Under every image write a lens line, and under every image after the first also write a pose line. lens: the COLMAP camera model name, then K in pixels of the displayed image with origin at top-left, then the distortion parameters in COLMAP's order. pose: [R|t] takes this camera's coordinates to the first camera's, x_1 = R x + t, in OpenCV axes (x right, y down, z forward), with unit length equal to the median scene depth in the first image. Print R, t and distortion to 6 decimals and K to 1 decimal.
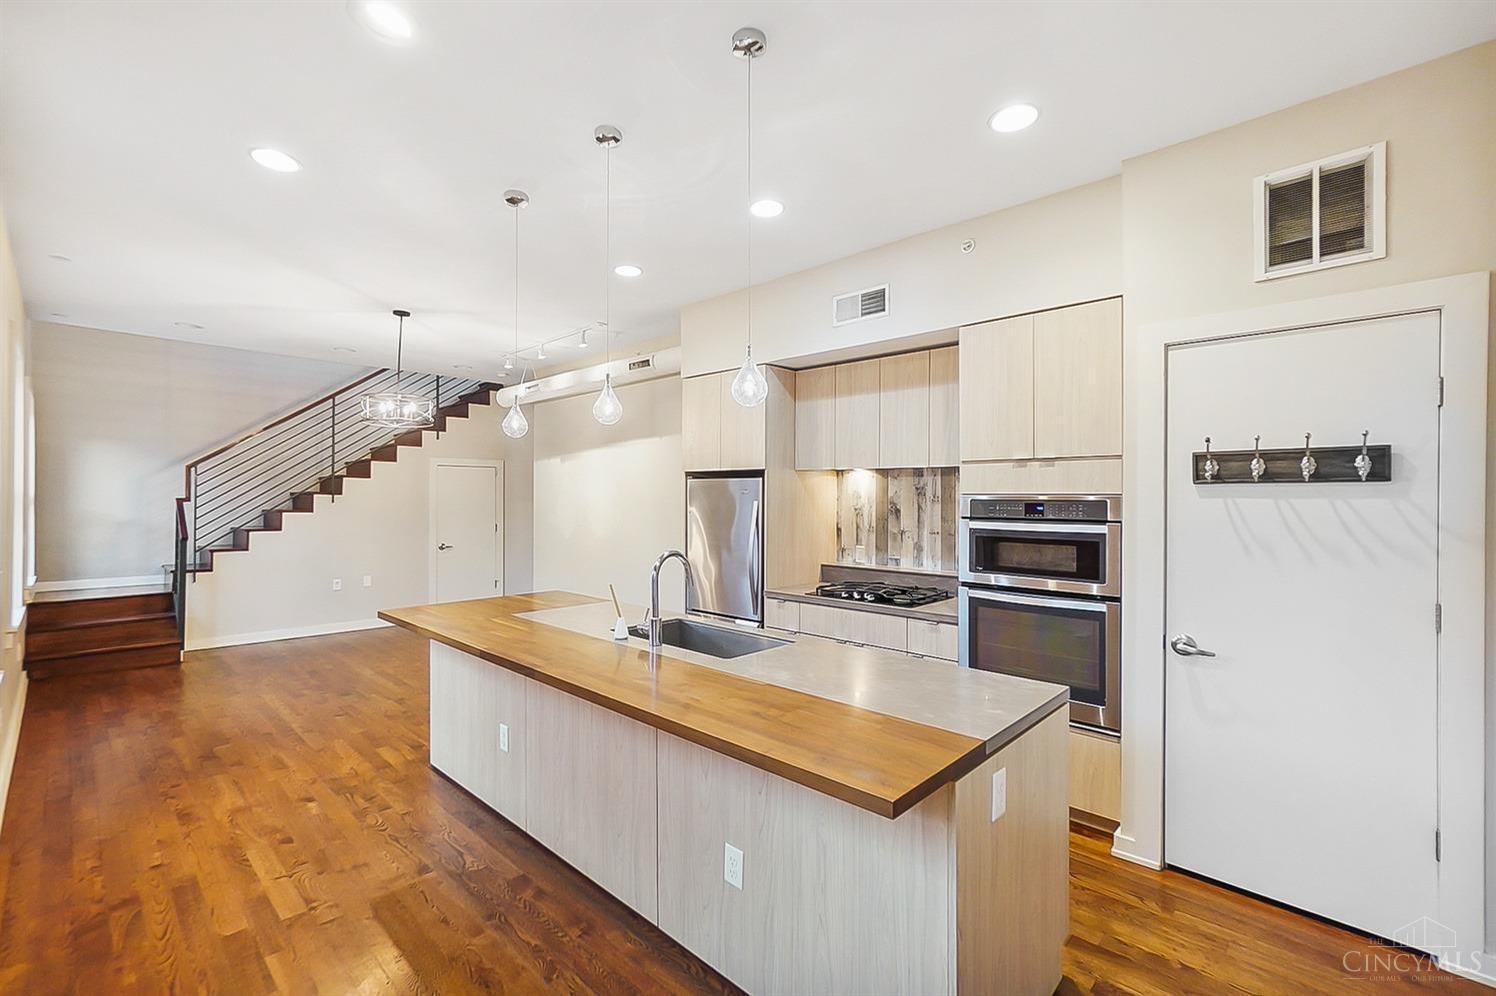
lens RADIAL K [[656.3, 0, 735.1], [0, 656.3, 496.7], [0, 0, 1]] dist [-0.009350, 0.011702]
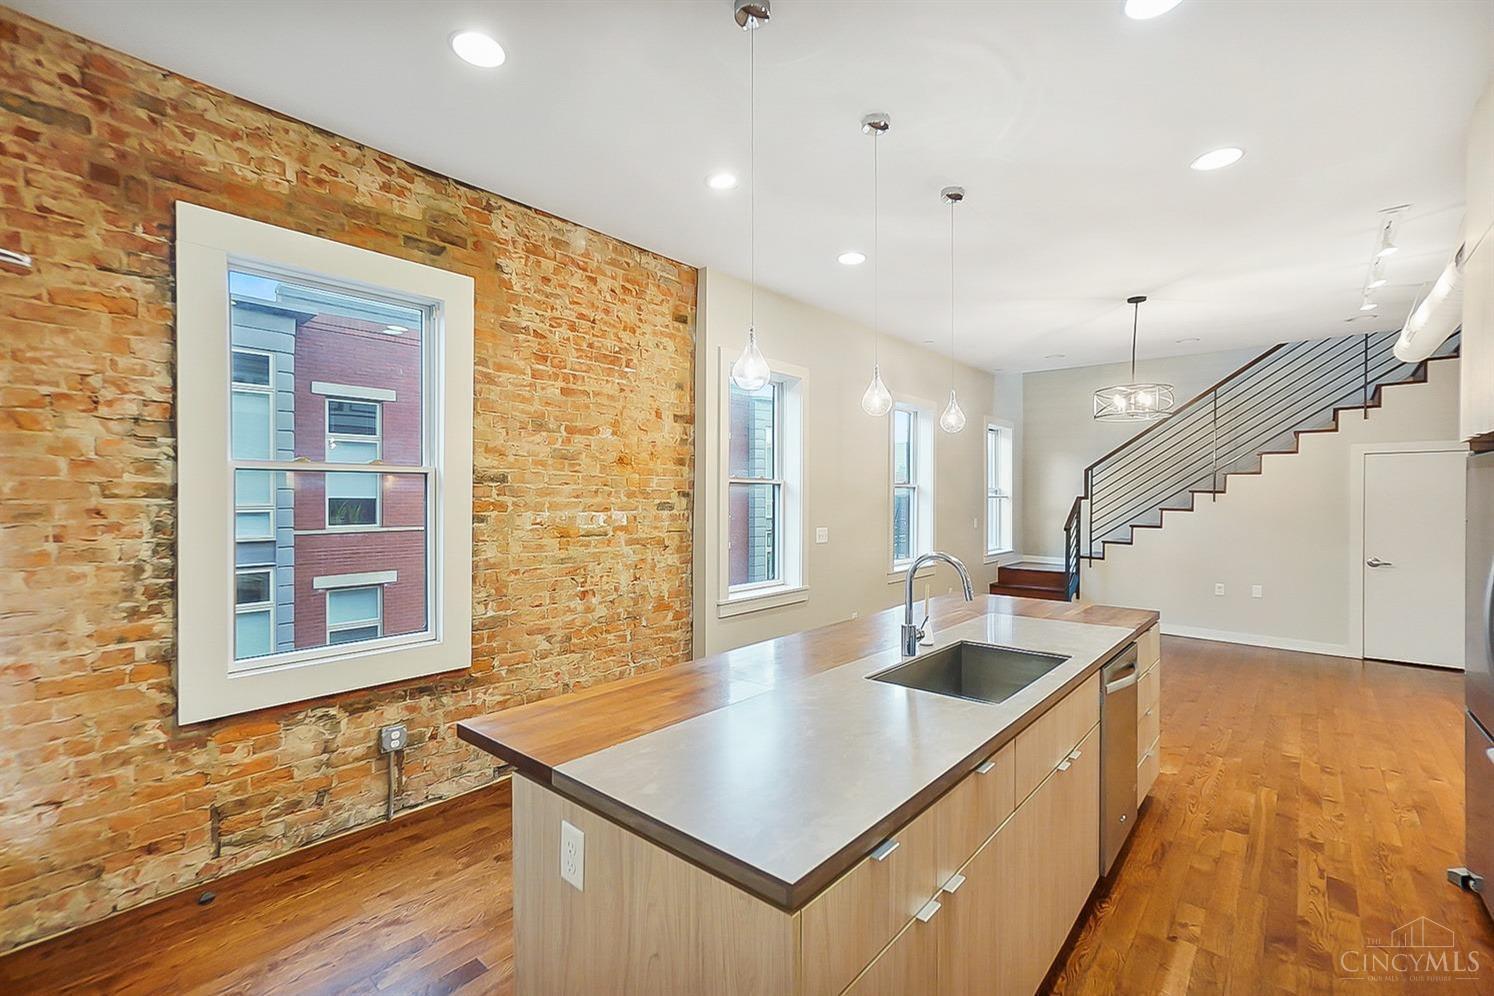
lens RADIAL K [[652.0, 0, 739.6], [0, 652.0, 497.1], [0, 0, 1]] dist [-0.013001, 0.011275]
pose [[0.053505, 0.000358, -0.998568, 0.458981], [-0.002121, 0.999998, 0.000245, 0.006986], [0.998565, 0.002105, 0.053506, 0.441883]]
